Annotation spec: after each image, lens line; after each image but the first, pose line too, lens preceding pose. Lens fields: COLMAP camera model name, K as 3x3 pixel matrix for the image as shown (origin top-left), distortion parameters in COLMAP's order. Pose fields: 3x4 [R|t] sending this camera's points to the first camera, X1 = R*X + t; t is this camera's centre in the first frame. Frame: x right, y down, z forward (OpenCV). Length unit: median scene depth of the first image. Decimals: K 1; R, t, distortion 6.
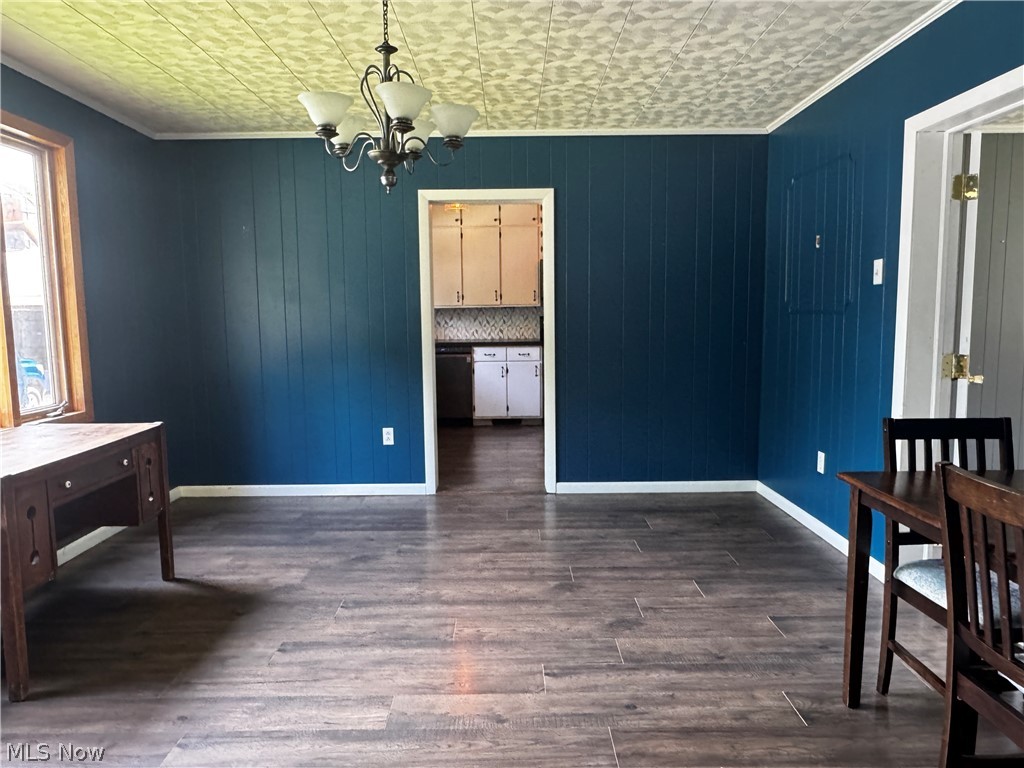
lens RADIAL K [[700.0, 0, 510.1], [0, 700.0, 386.0], [0, 0, 1]] dist [0.000502, -0.000735]
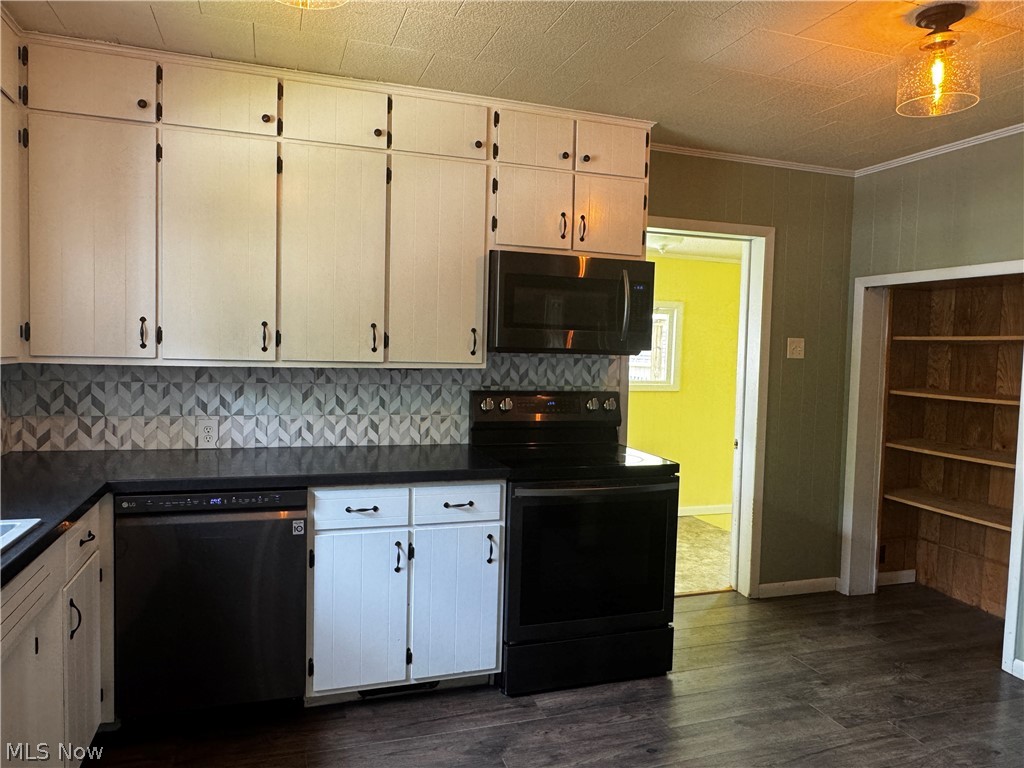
lens RADIAL K [[700.0, 0, 514.4], [0, 700.0, 384.5], [0, 0, 1]] dist [0.000502, -0.000735]
pose [[0.947006, 0.018627, 0.320674, -0.067783], [-0.005001, 0.999051, -0.043262, -0.089071], [-0.321176, 0.039365, 0.946201, 0.628473]]
